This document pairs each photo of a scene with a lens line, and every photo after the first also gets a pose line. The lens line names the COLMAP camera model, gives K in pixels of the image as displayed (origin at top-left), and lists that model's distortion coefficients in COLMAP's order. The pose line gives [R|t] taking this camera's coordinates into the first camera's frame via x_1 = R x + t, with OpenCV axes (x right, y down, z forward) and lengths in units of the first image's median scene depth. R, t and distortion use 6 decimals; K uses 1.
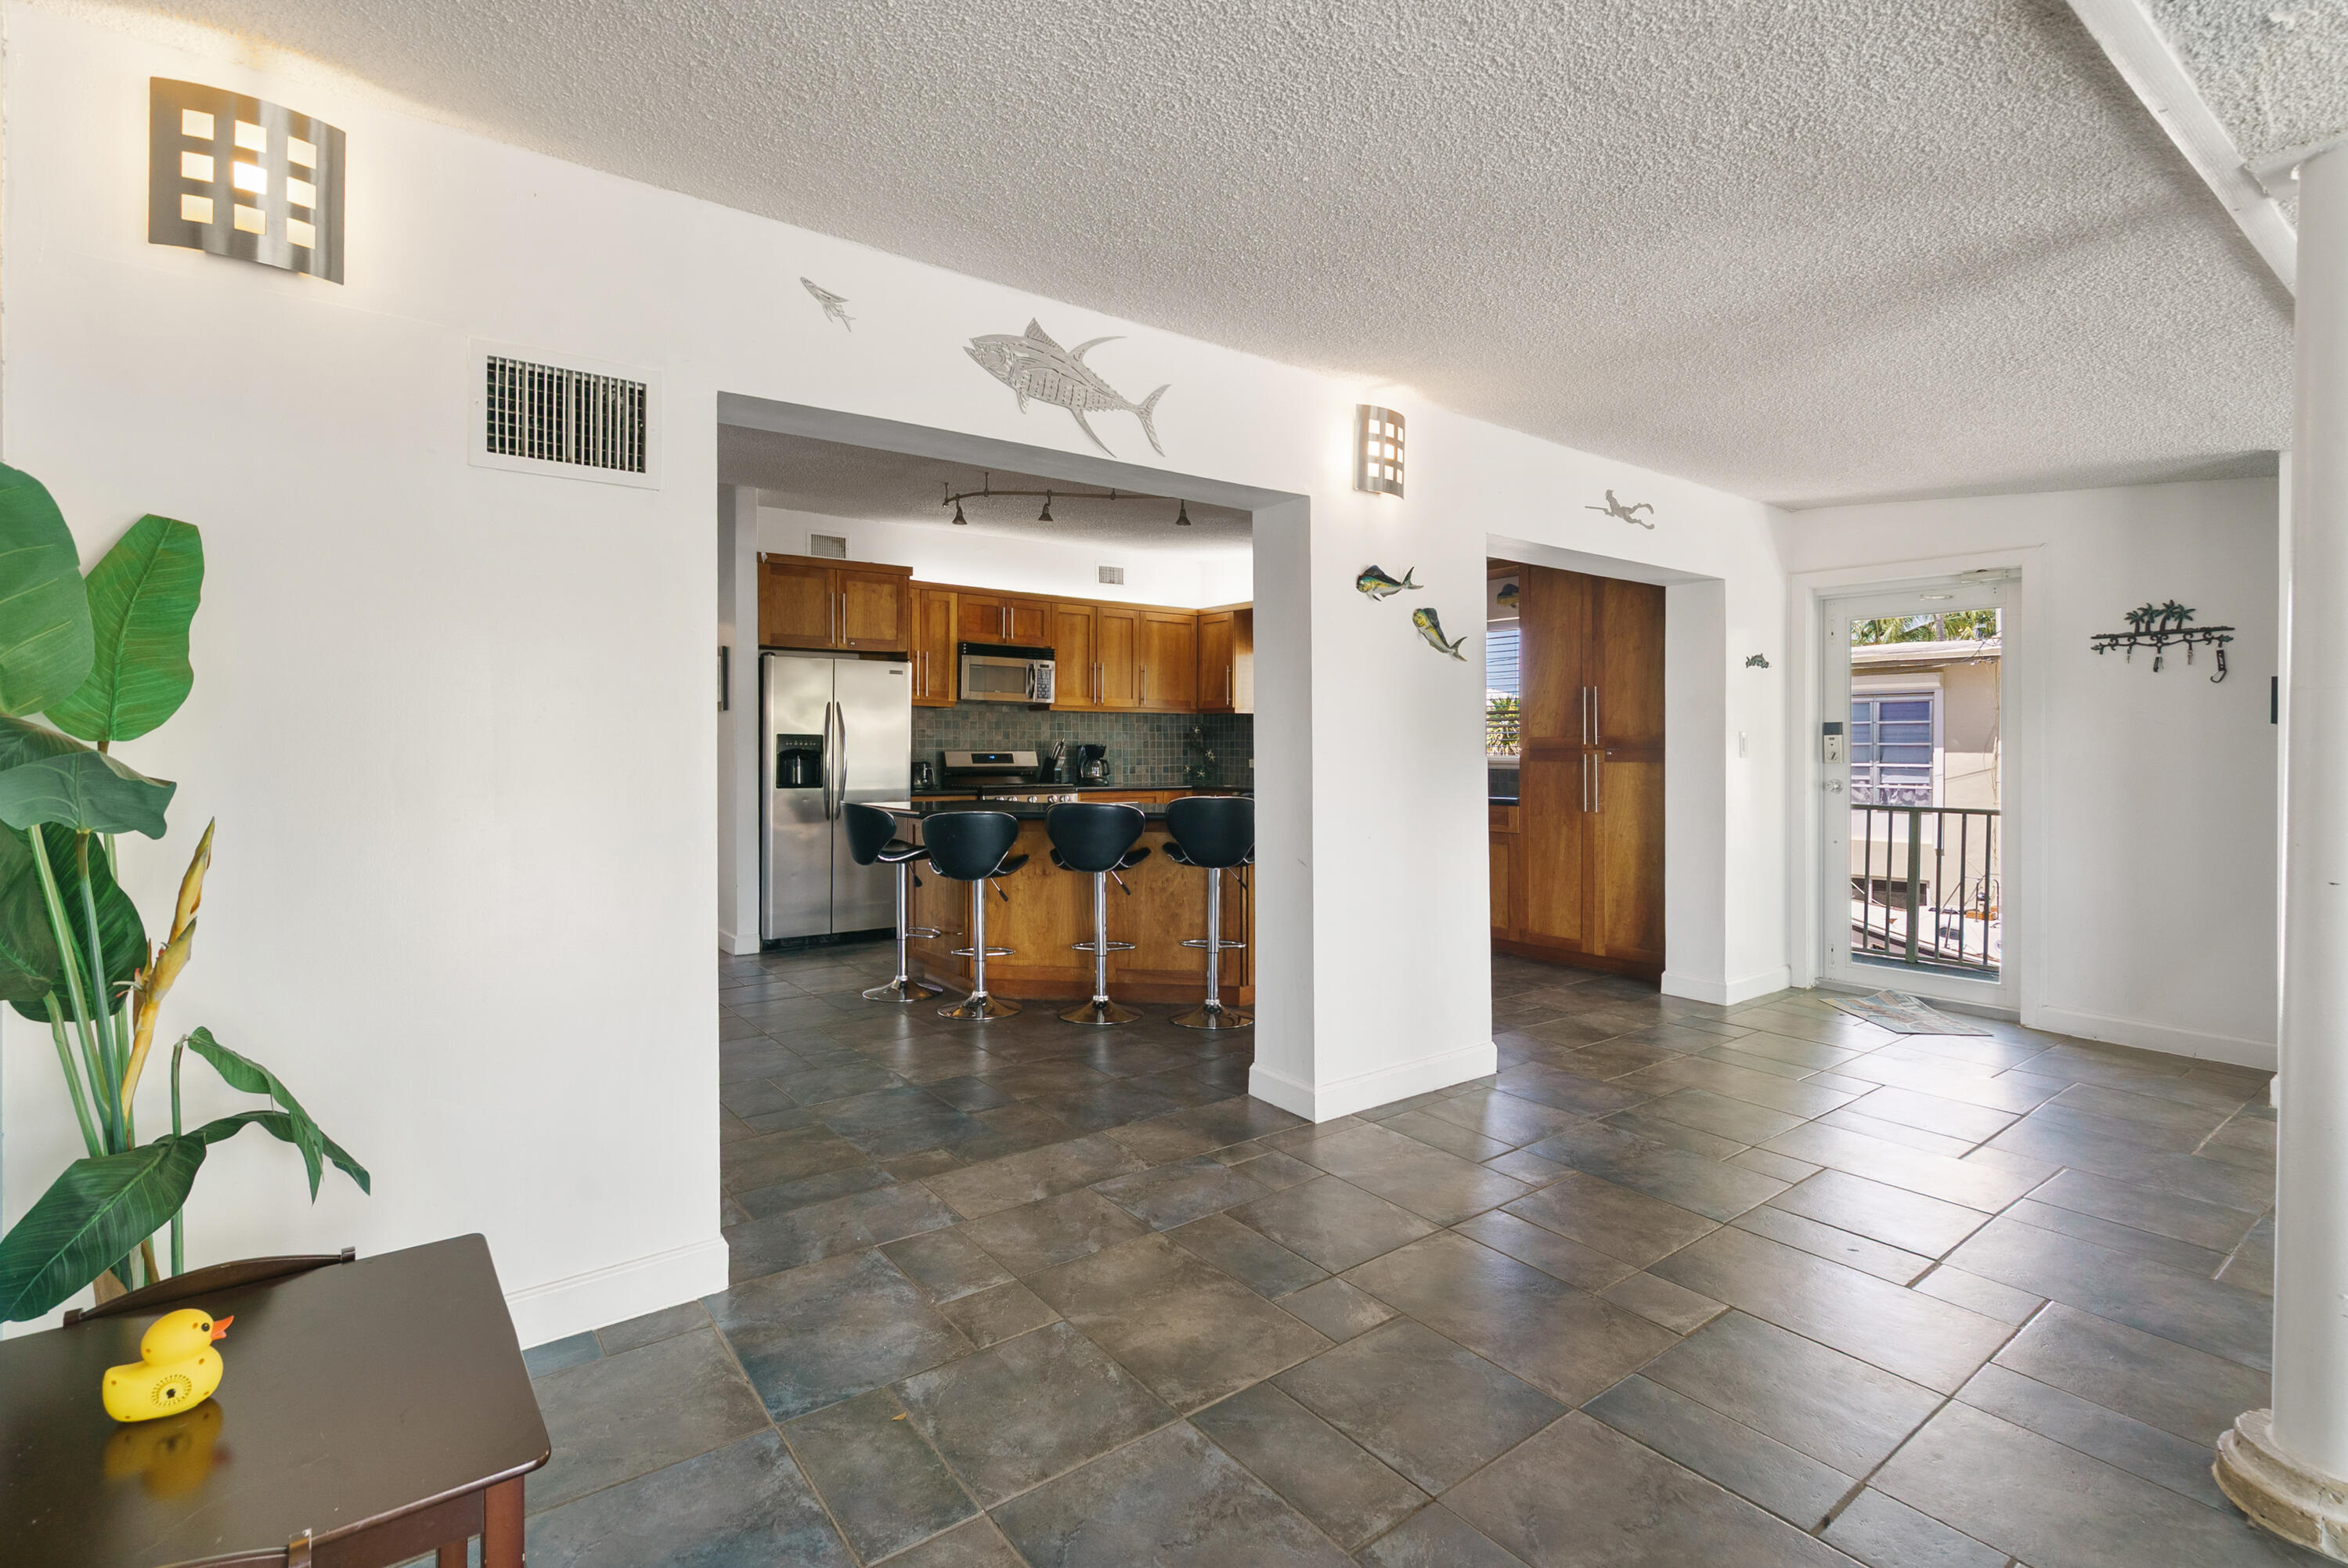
lens RADIAL K [[1101.2, 0, 1155.2], [0, 1101.2, 750.2], [0, 0, 1]] dist [-0.017307, 0.000050]
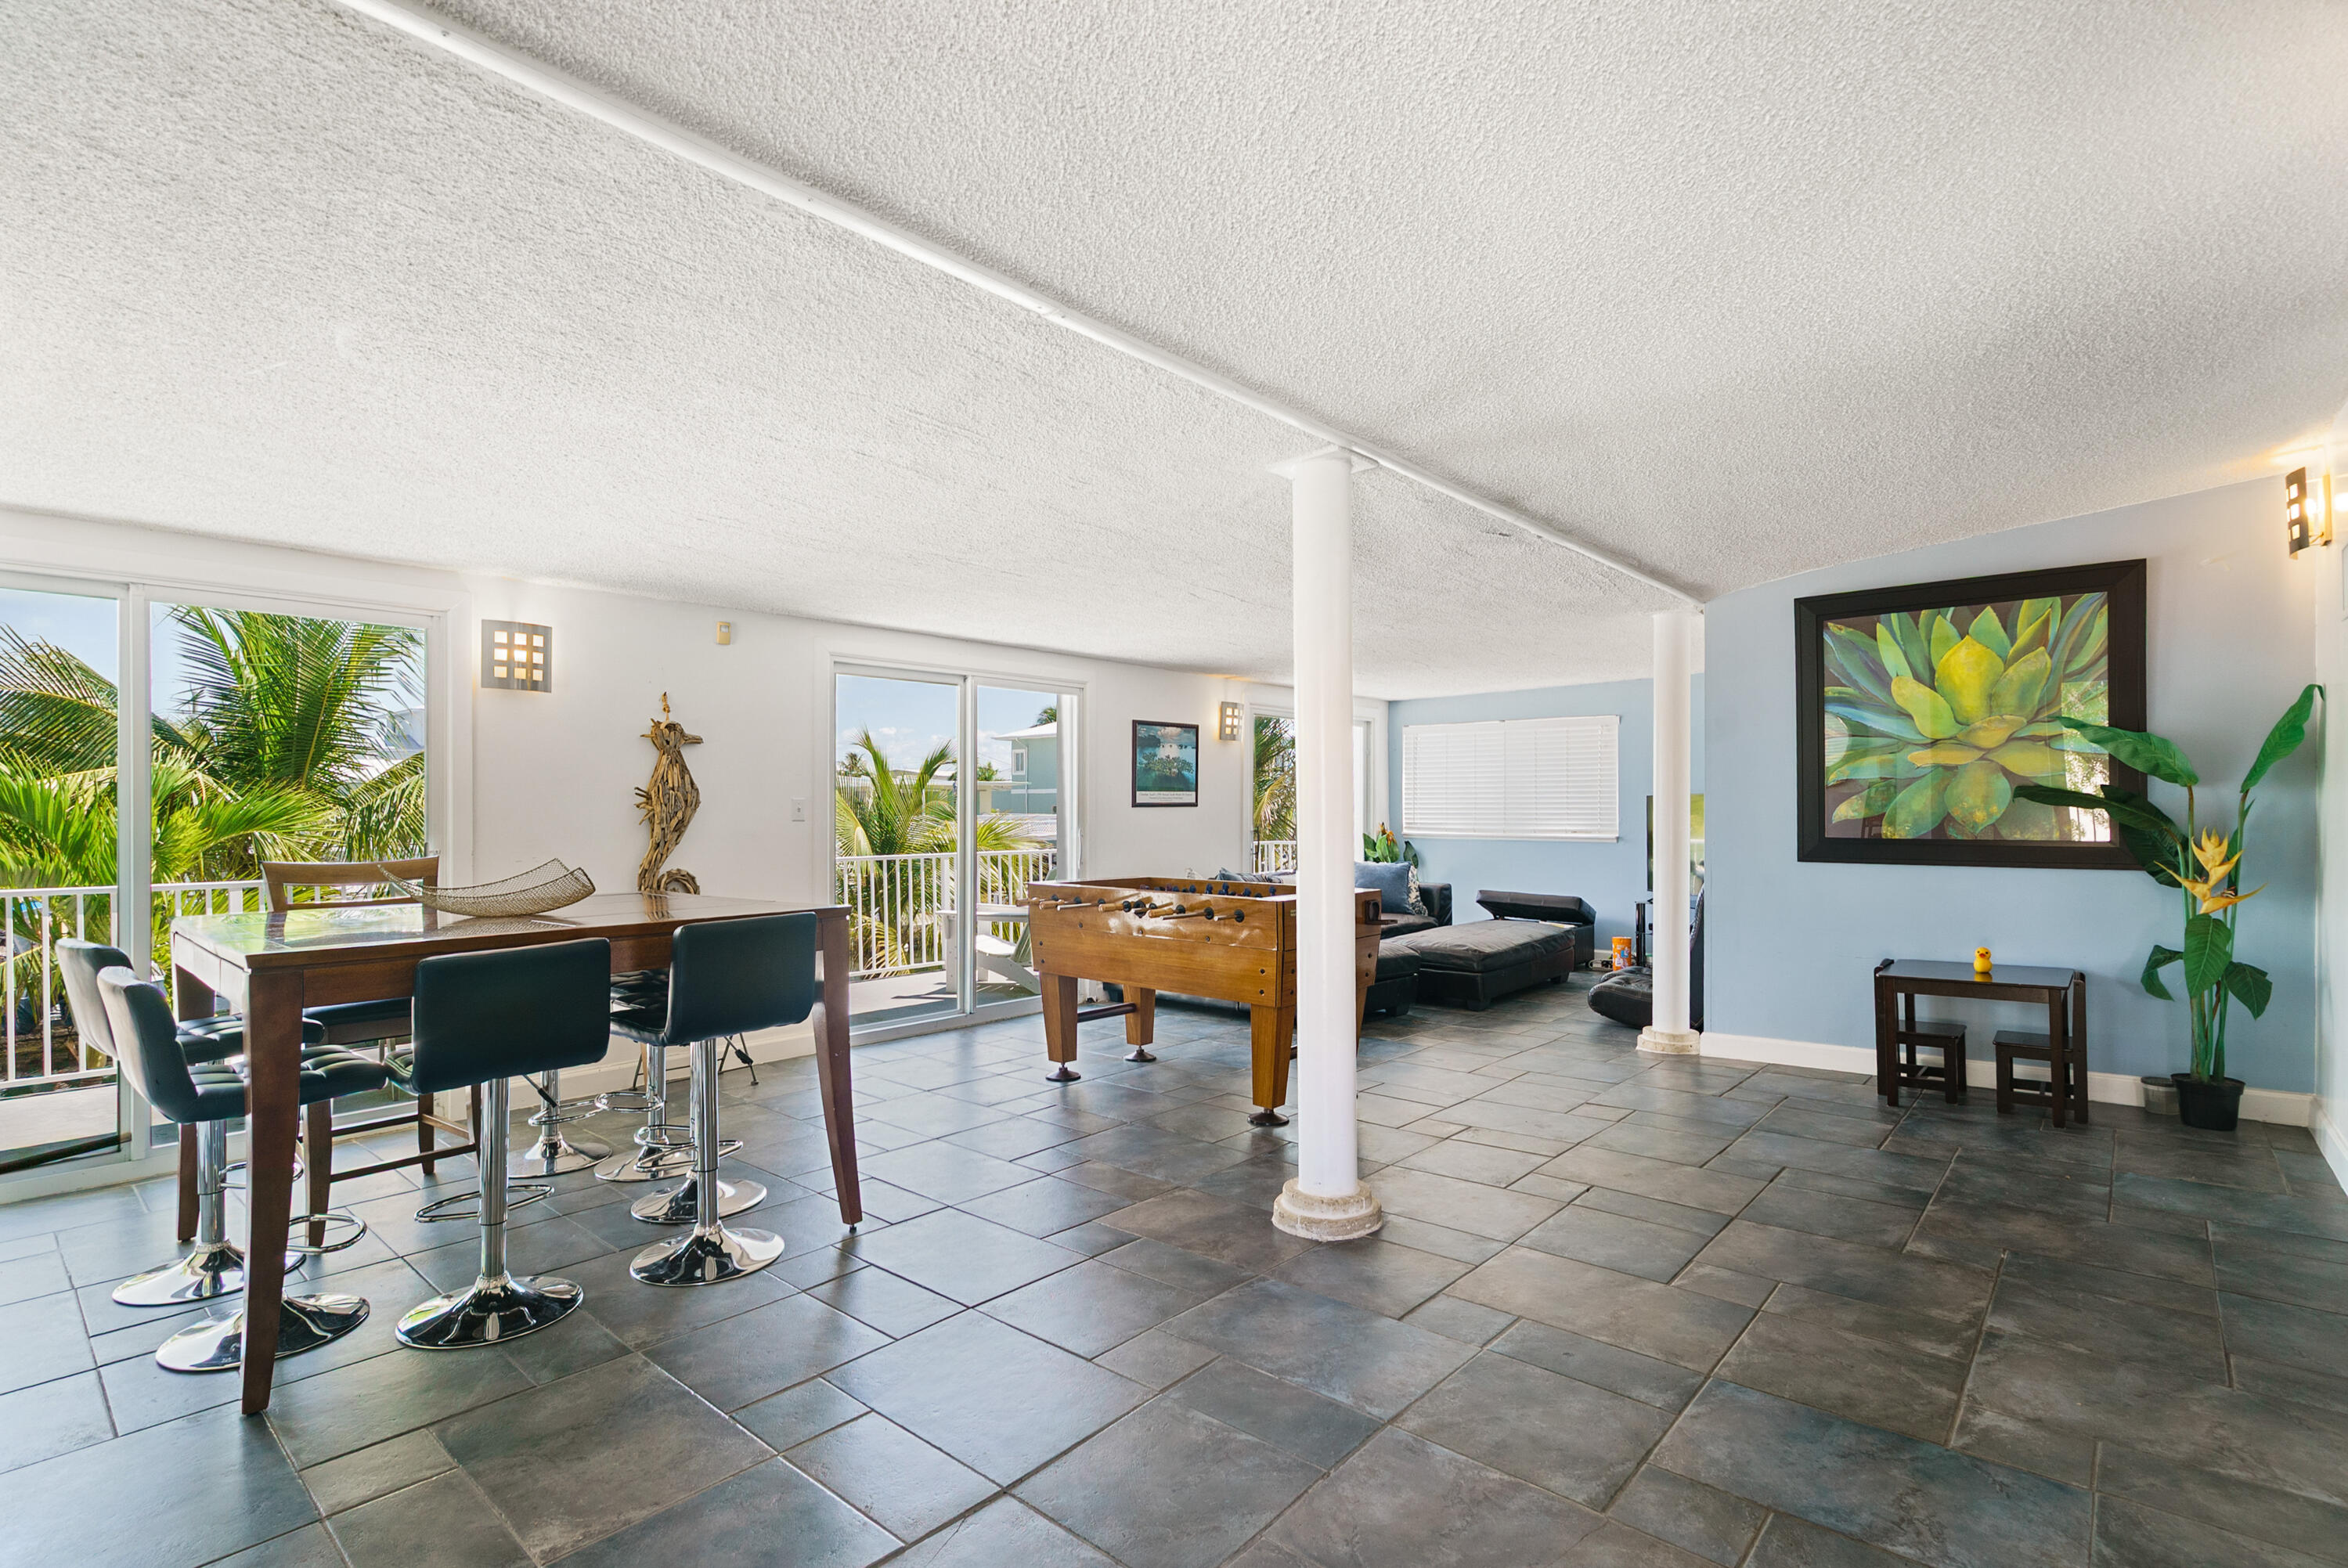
lens RADIAL K [[1098.3, 0, 1178.6], [0, 1098.3, 809.4], [0, 0, 1]] dist [-0.000385, 0.000124]
pose [[-0.978317, 0.003915, -0.207077, 0.463900], [0.002132, 0.999959, 0.008833, 0.001286], [0.207103, 0.008200, -0.978285, 0.739081]]
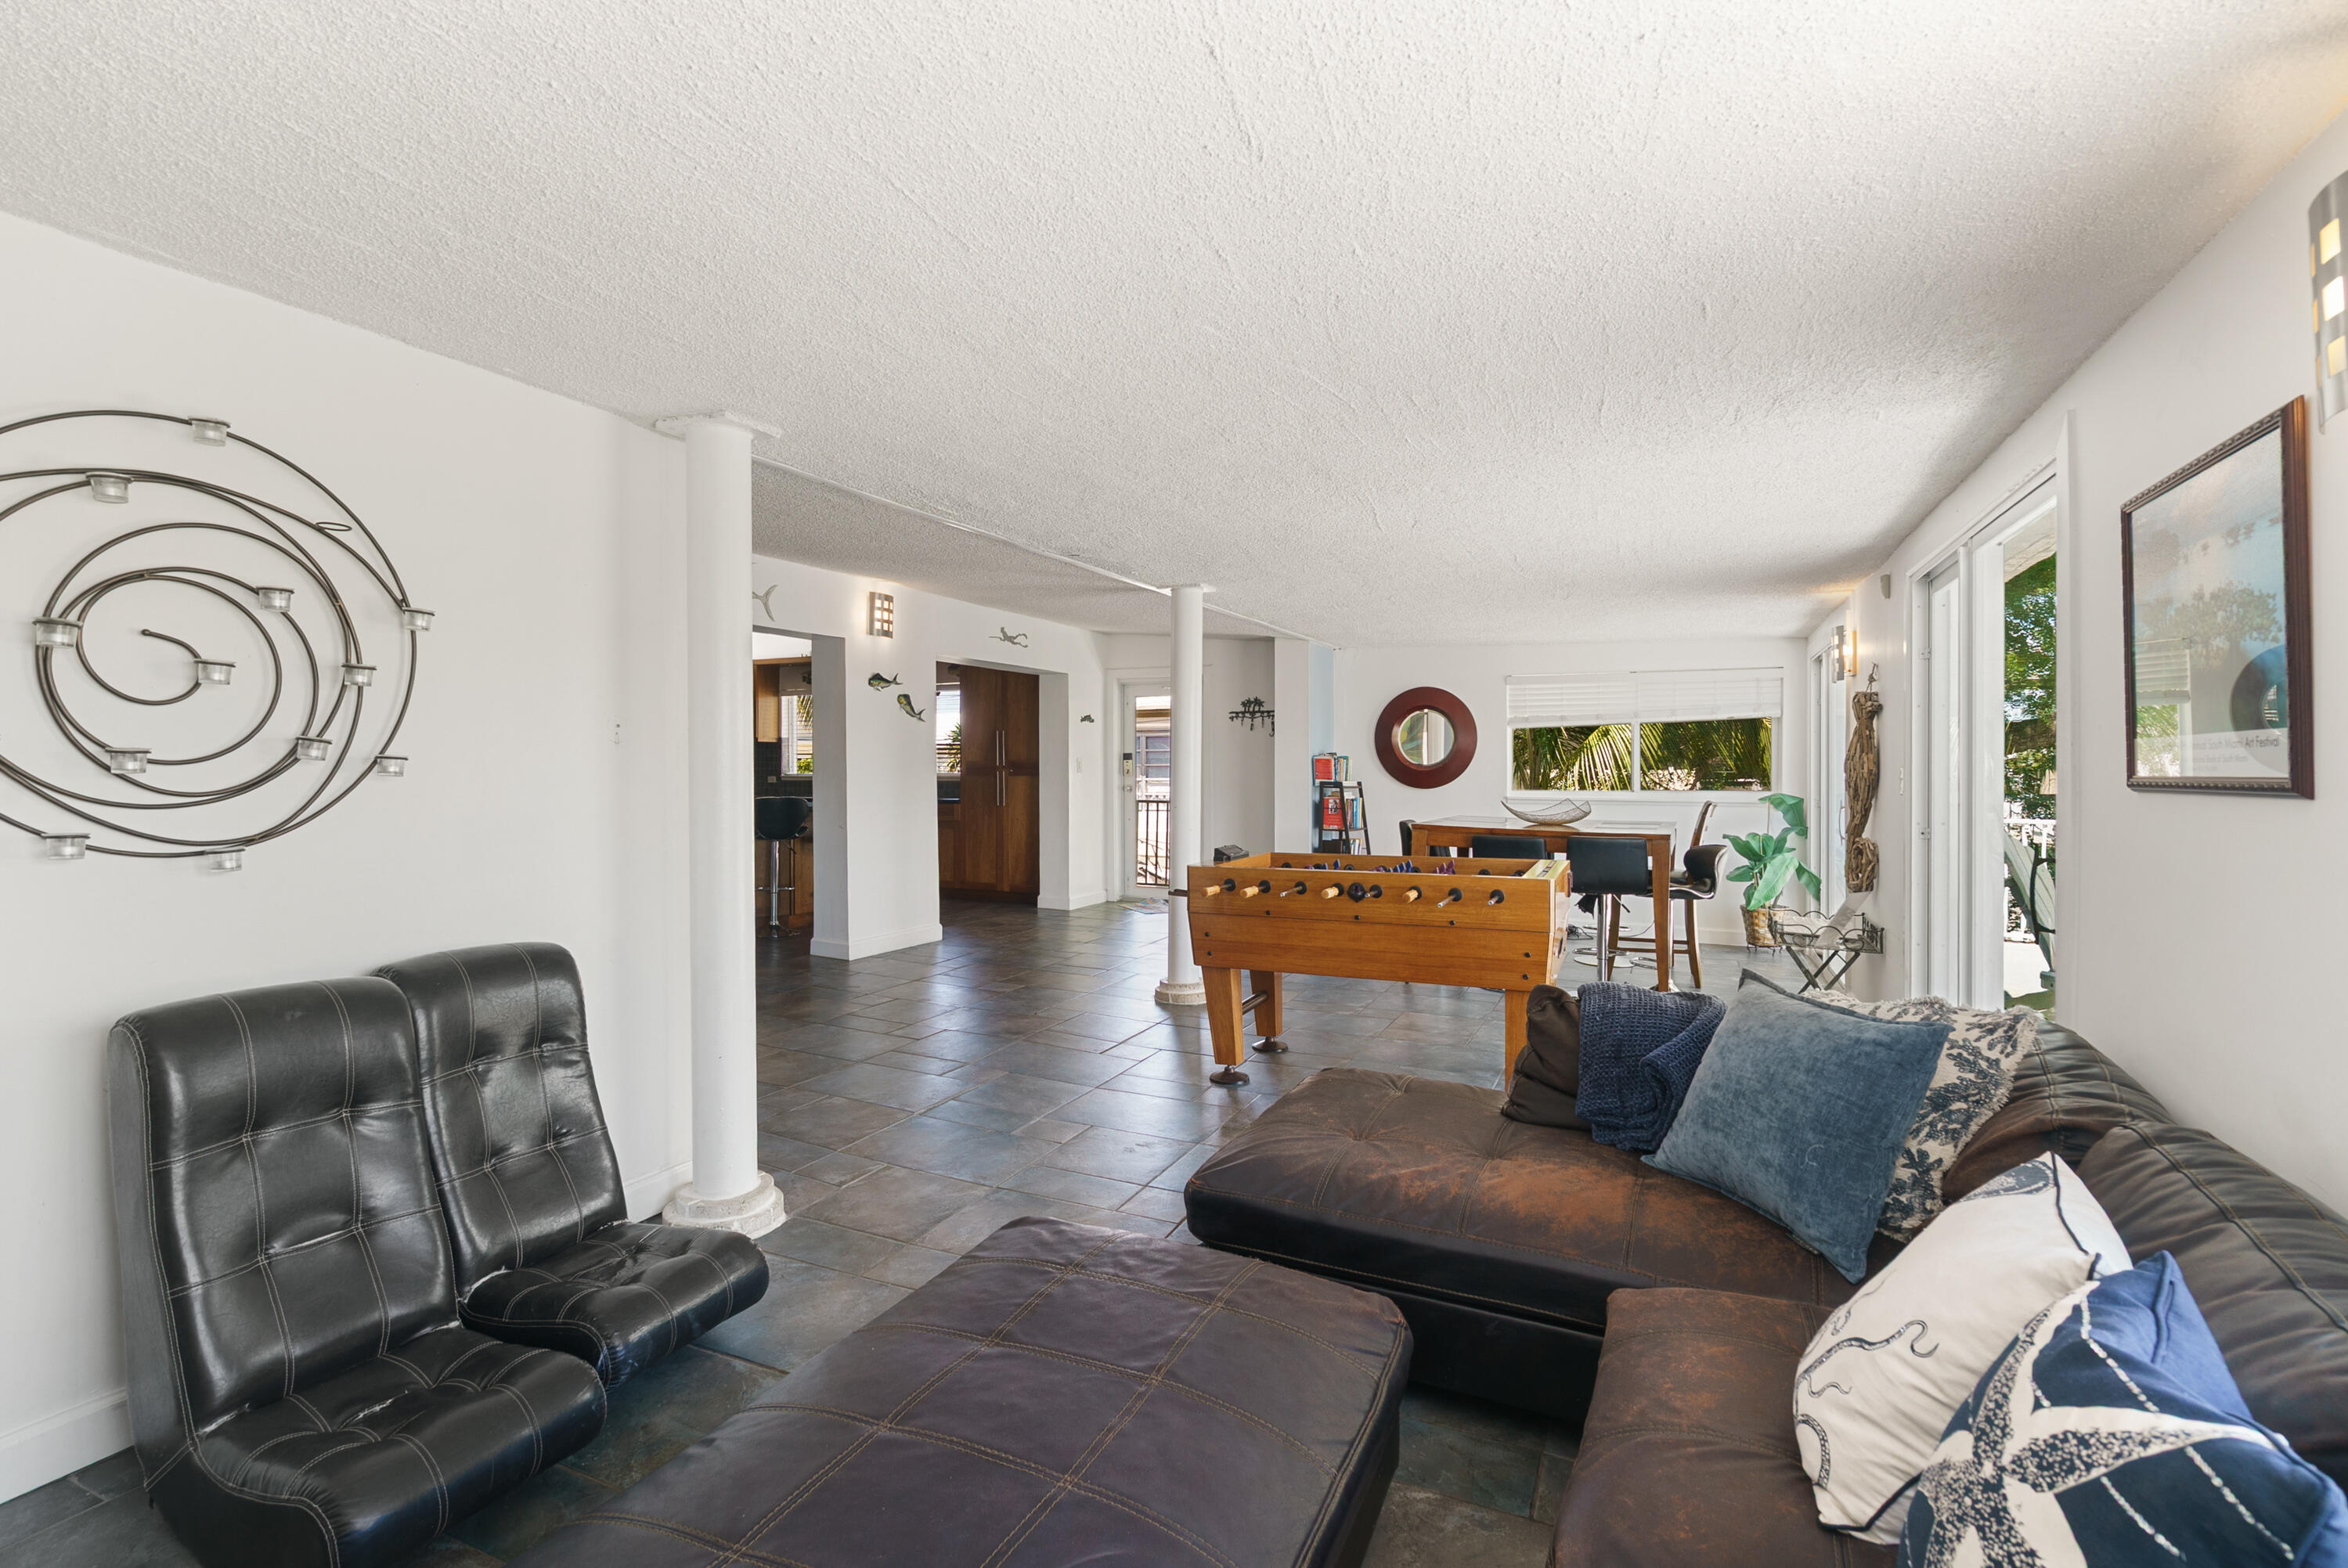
lens RADIAL K [[1080.3, 0, 1153.3], [0, 1080.3, 759.8], [0, 0, 1]] dist [-0.003107, -0.000183]
pose [[0.889211, 0.000466, 0.457498, -0.131976], [0.004175, 0.999950, -0.009134, 0.001872], [-0.457479, 0.010032, 0.889164, -0.502498]]
